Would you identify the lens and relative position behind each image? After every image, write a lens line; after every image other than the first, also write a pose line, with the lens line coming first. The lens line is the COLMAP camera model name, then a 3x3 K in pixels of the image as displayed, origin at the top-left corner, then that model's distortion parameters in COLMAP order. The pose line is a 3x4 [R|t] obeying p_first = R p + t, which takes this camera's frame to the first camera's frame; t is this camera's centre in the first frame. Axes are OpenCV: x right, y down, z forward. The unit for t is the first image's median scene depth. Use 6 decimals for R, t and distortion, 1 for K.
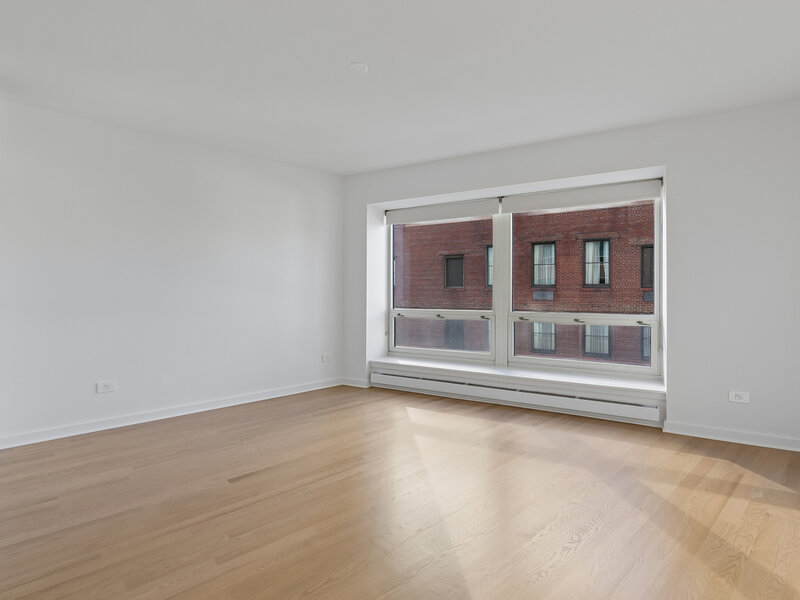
lens RADIAL K [[405.1, 0, 405.4], [0, 405.1, 296.9], [0, 0, 1]] dist [0.003503, 0.000068]
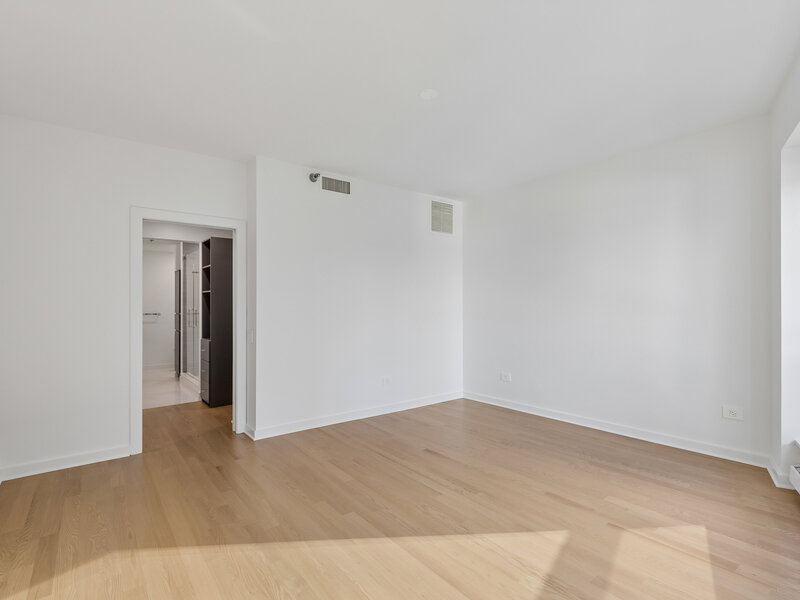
lens RADIAL K [[405.1, 0, 405.4], [0, 405.1, 296.9], [0, 0, 1]] dist [0.003503, 0.000068]
pose [[-0.057541, -0.018882, -0.998165, 0.695452], [-0.014336, 0.999734, -0.018085, -0.024488], [0.998240, 0.013269, -0.057797, 0.743641]]
